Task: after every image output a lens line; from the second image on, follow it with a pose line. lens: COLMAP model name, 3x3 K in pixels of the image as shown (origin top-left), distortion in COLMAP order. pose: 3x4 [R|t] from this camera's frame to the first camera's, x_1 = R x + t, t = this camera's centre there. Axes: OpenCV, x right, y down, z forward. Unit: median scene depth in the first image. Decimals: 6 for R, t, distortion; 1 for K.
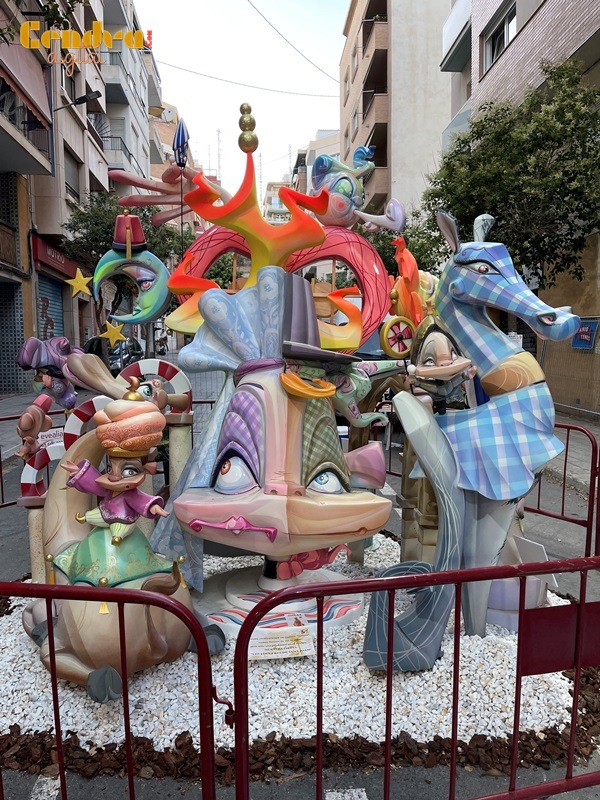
lens RADIAL K [[612.2, 0, 300.0], [0, 612.2, 400.0], [0, 0, 1]] dist [-0.000893, -0.000276]
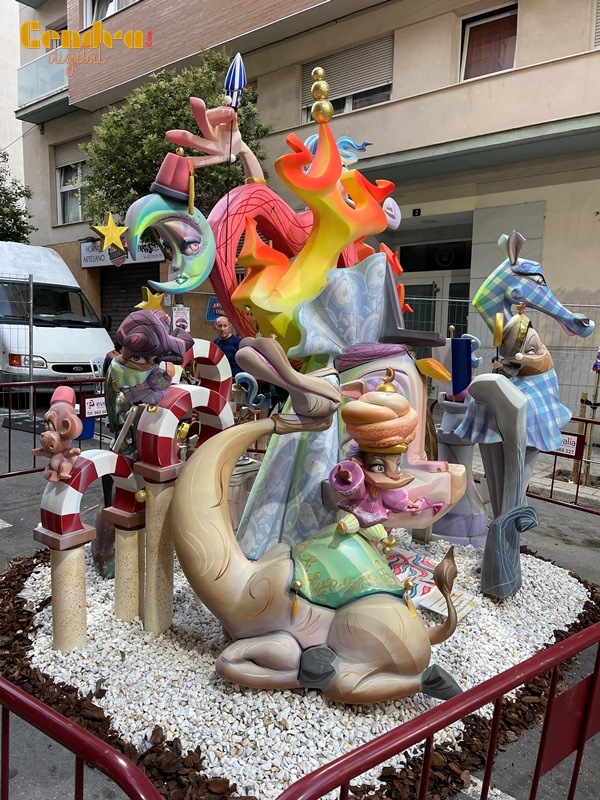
lens RADIAL K [[612.2, 0, 300.0], [0, 612.2, 400.0], [0, 0, 1]] dist [-0.000893, -0.000276]
pose [[0.688862, -0.057761, 0.722587, -0.999629], [0.014502, 0.997719, 0.065929, -0.048793], [-0.724747, -0.034937, 0.688129, 0.436414]]
